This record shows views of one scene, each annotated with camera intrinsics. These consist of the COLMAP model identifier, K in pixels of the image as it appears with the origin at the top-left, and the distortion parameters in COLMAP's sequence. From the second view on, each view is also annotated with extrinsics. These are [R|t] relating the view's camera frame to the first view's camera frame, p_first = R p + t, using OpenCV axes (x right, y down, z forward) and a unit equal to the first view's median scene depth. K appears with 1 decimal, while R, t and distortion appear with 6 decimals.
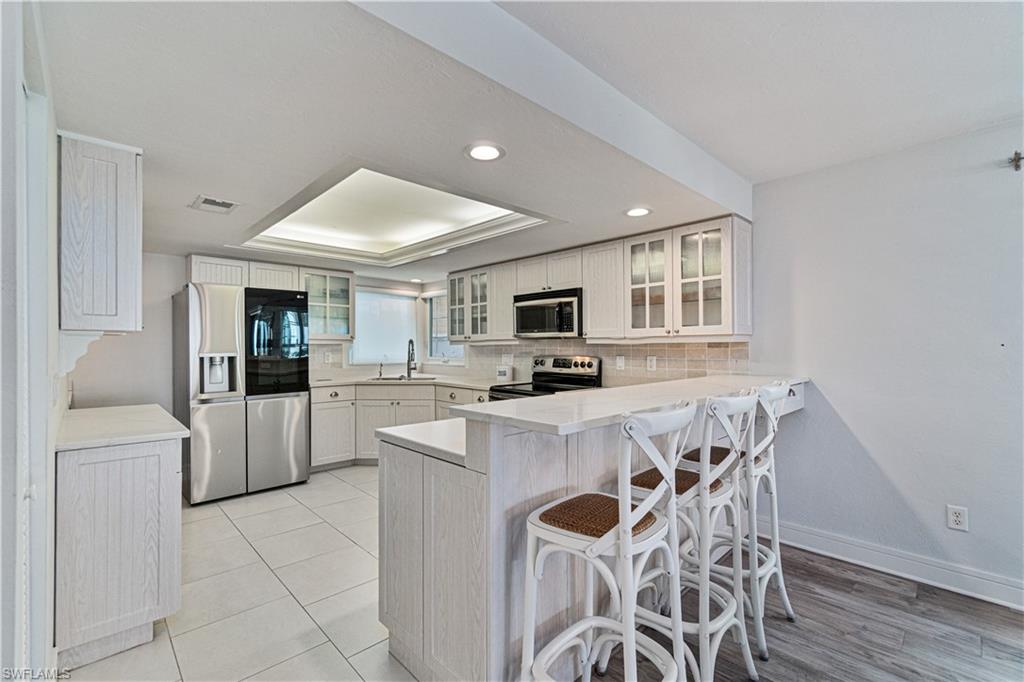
lens RADIAL K [[448.5, 0, 512.0], [0, 448.5, 341.0], [0, 0, 1]] dist [-0.001404, -0.000019]
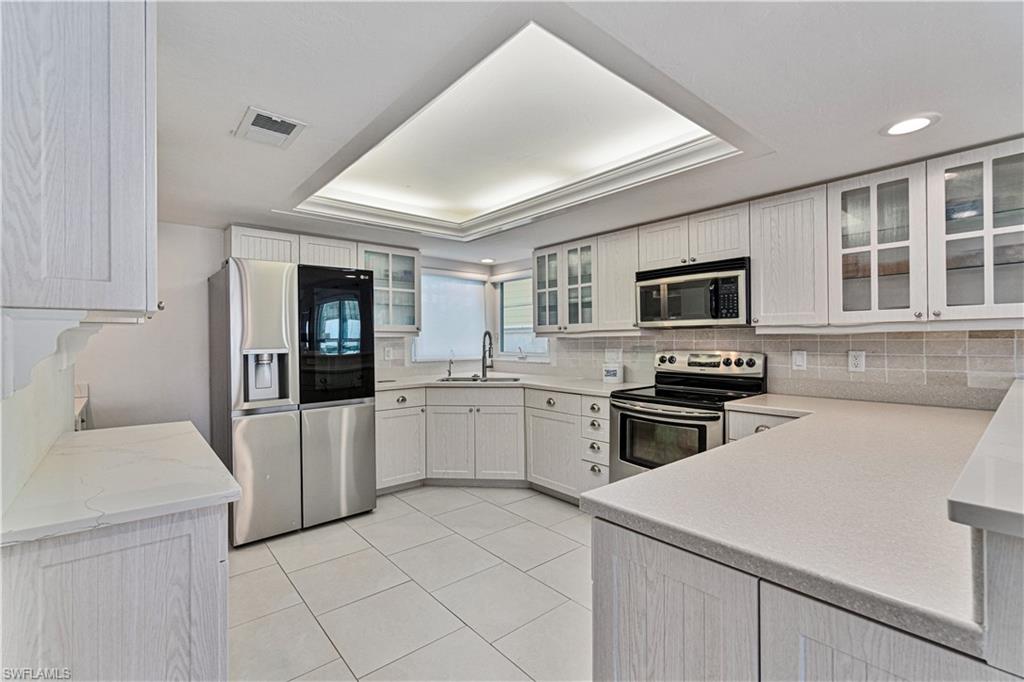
lens RADIAL K [[454.6, 0, 511.5], [0, 454.6, 334.4], [0, 0, 1]] dist [-0.000823, 0.000043]
pose [[0.998272, -0.006008, -0.058451, -0.160492], [0.005983, 0.999982, -0.000614, 0.003841], [0.058454, 0.000263, 0.998290, 0.208530]]
